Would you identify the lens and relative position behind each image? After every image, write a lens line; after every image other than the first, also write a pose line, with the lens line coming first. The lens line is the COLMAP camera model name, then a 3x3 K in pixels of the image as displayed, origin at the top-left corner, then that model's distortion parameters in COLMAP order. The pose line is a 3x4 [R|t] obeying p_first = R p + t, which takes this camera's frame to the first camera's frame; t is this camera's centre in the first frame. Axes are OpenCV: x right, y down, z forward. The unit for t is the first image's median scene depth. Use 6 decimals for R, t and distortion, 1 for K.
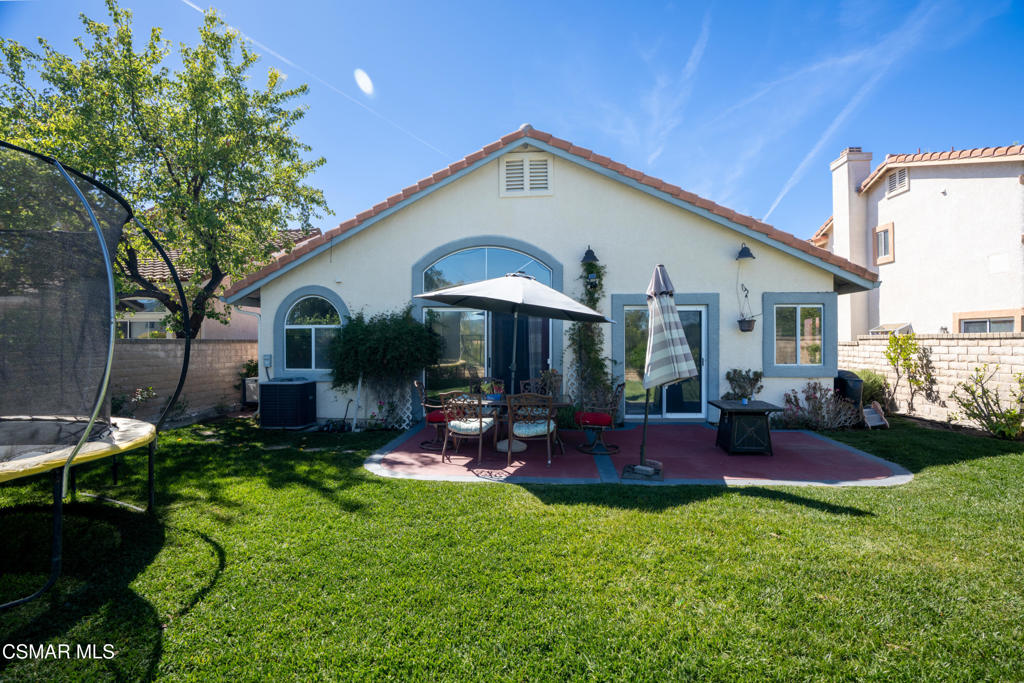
lens RADIAL K [[474.5, 0, 512.6], [0, 474.5, 346.8], [0, 0, 1]] dist [-0.000768, 0.001048]
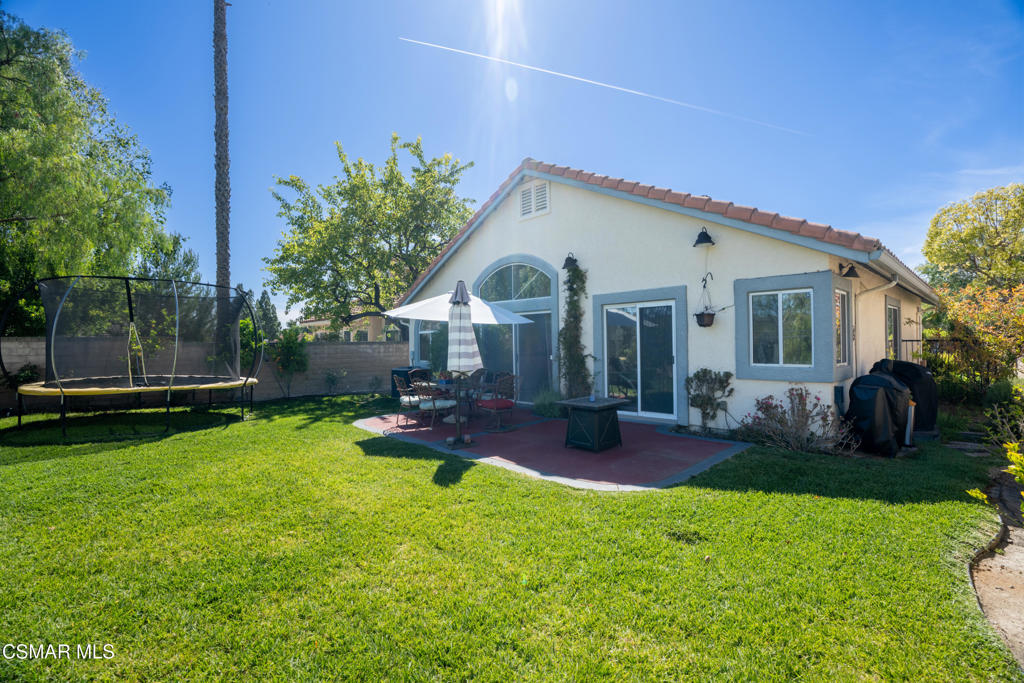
lens RADIAL K [[474.5, 0, 514.0], [0, 474.5, 340.8], [0, 0, 1]] dist [-0.000768, 0.001048]
pose [[0.739418, -0.013131, -0.673118, 0.806551], [0.015081, 0.999882, -0.002938, -0.008002], [0.673077, -0.007979, 0.739529, 0.094875]]
